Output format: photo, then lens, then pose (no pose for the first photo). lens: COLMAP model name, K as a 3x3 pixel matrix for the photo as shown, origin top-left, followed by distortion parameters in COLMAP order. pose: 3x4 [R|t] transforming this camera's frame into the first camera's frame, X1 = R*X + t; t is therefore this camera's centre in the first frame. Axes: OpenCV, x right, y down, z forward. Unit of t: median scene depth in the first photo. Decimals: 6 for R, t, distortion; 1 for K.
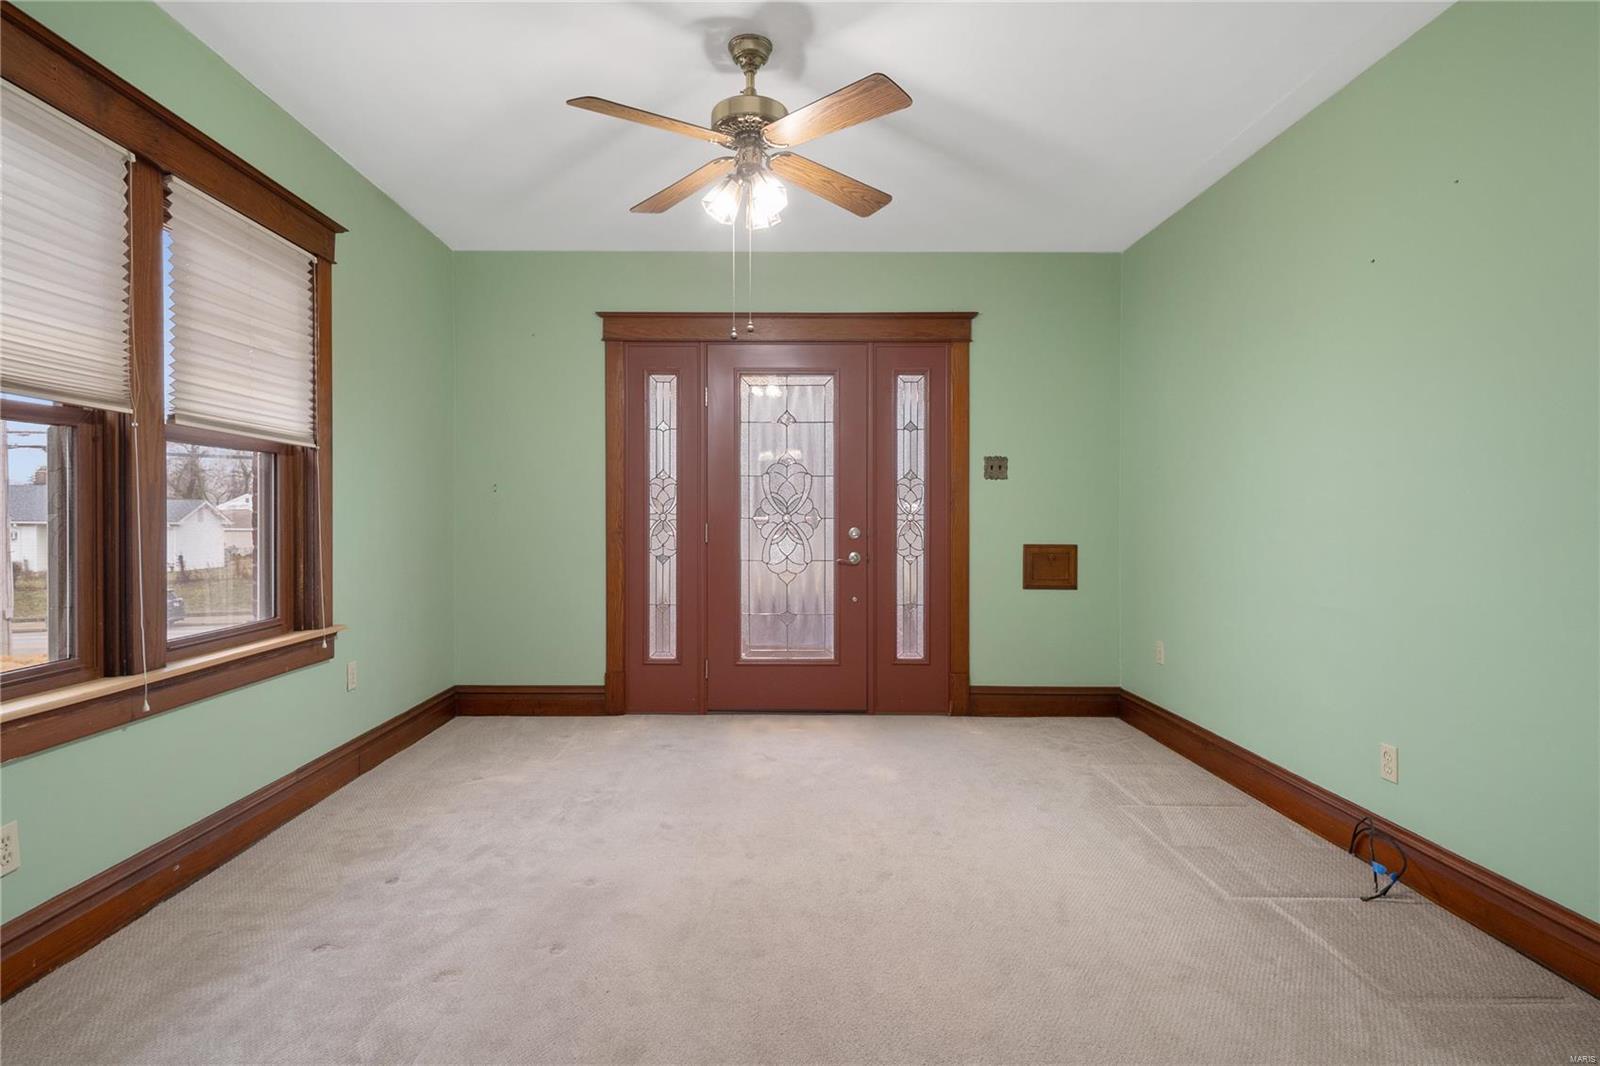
lens RADIAL K [[829.7, 0, 795.9], [0, 829.7, 523.0], [0, 0, 1]] dist [0.006981, 0.001160]
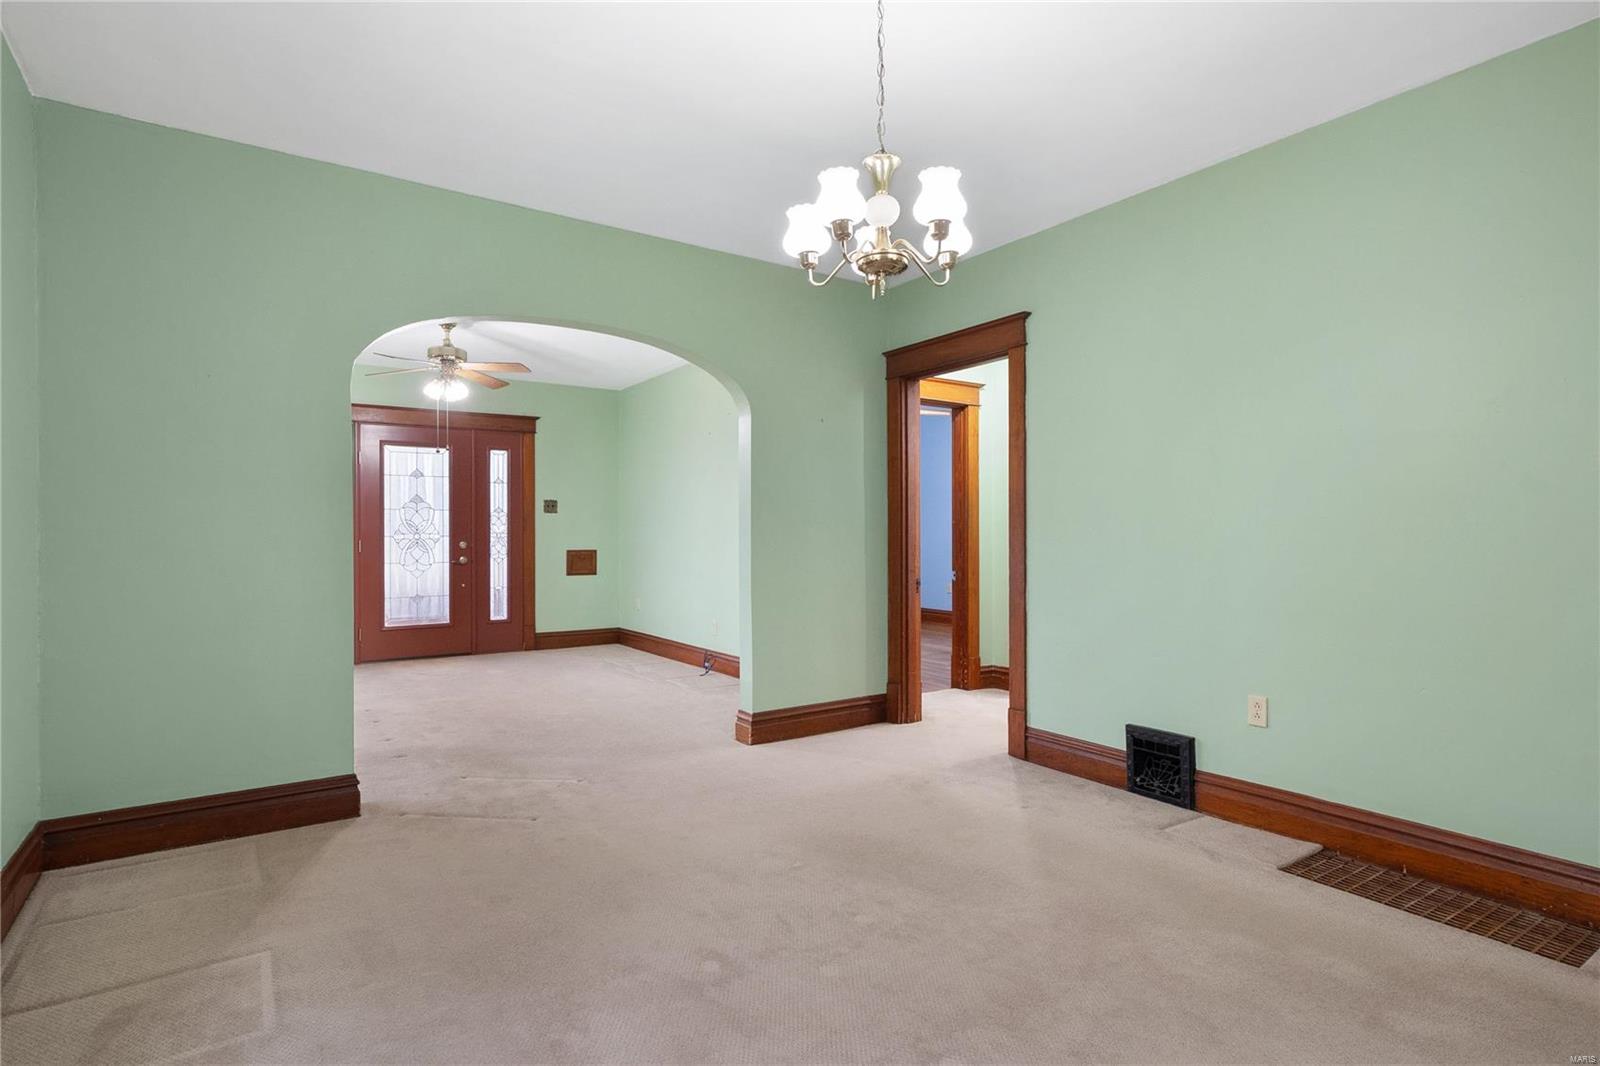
lens RADIAL K [[829.7, 0, 804.8], [0, 829.7, 528.5], [0, 0, 1]] dist [0.006981, 0.001160]
pose [[0.859754, 0.000289, 0.510708, -0.186709], [0.004798, 0.999951, -0.008643, -0.003128], [-0.510685, 0.009881, 0.859711, -0.754505]]
